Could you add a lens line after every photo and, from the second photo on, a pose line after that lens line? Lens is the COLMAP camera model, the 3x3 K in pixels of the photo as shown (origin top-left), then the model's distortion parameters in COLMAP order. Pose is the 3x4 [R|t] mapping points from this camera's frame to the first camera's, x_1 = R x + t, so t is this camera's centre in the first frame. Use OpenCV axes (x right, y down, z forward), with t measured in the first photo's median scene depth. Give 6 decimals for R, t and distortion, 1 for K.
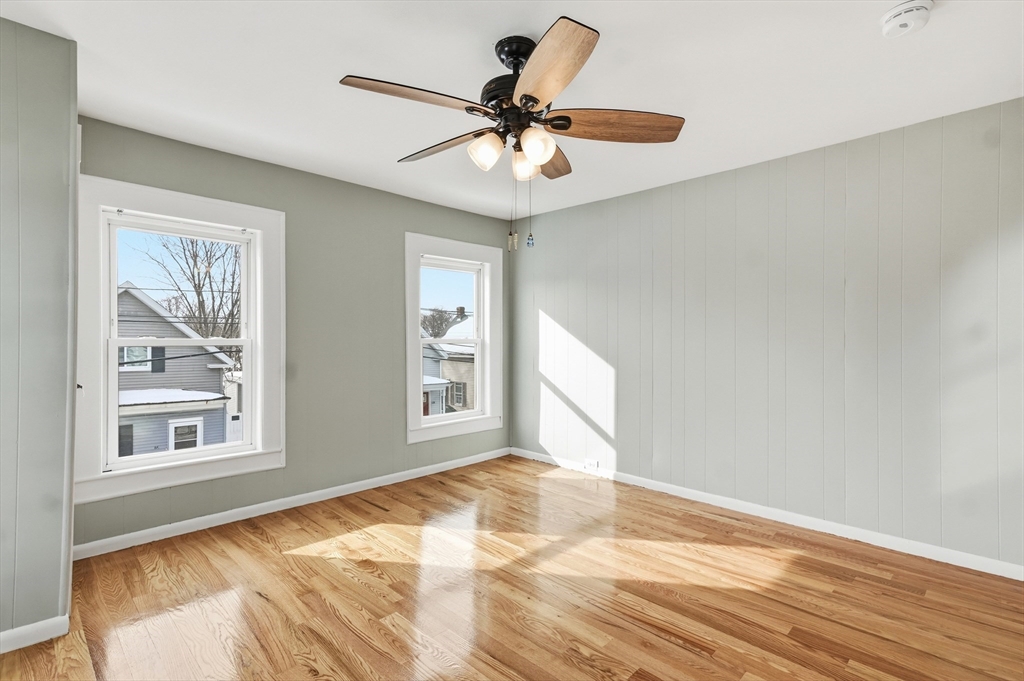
lens RADIAL K [[498.8, 0, 511.4], [0, 498.8, 345.9], [0, 0, 1]] dist [0.013848, 0.007551]
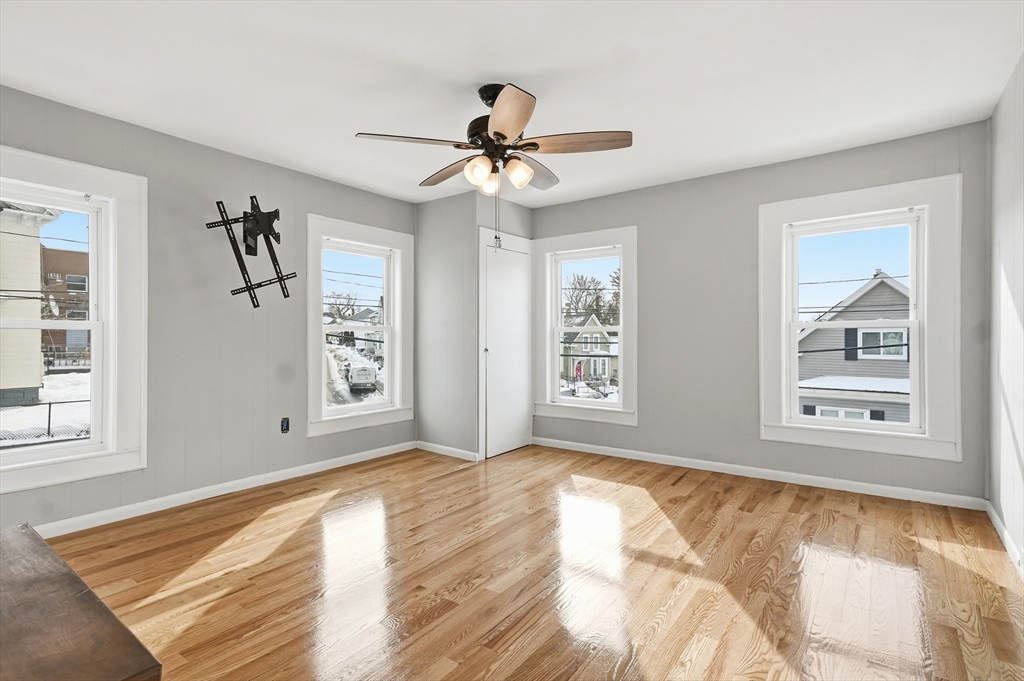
lens RADIAL K [[498.8, 0, 511.6], [0, 498.8, 333.4], [0, 0, 1]] dist [0.013848, 0.007551]
pose [[0.133755, -0.001870, -0.991013, 0.788767], [-0.003039, 0.999993, -0.002297, 0.010885], [0.991010, 0.003319, 0.133749, 0.536785]]
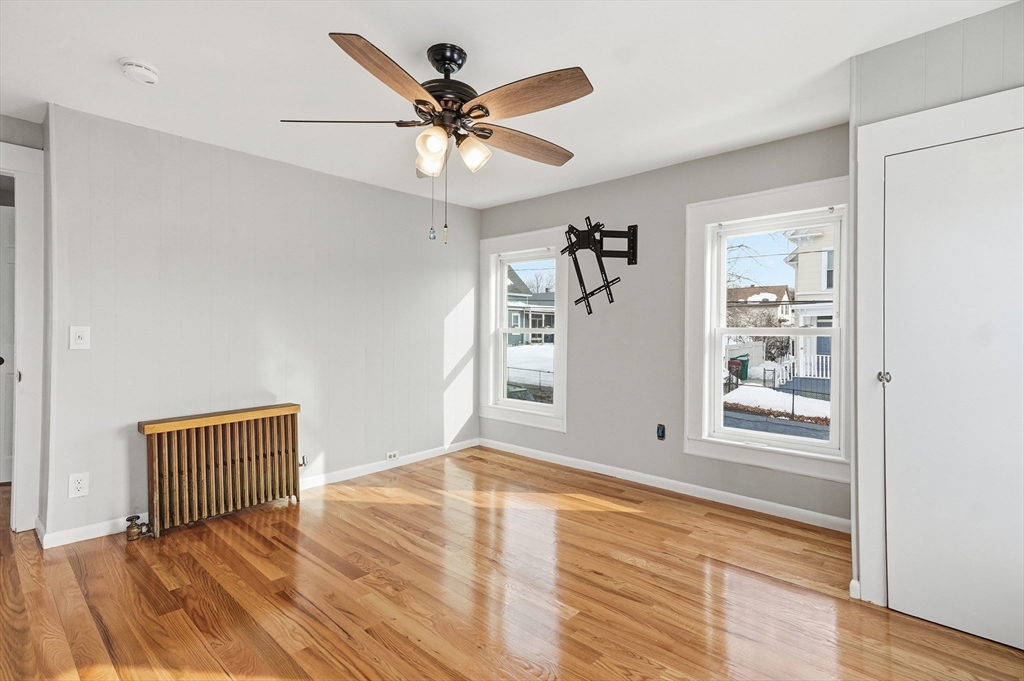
lens RADIAL K [[498.8, 0, 513.0], [0, 498.8, 342.0], [0, 0, 1]] dist [0.013848, 0.007551]
pose [[-0.999497, -0.005435, -0.031253, -0.063688], [-0.006283, 0.999613, 0.027104, -0.008104], [0.031093, 0.027287, -0.999144, 1.279855]]
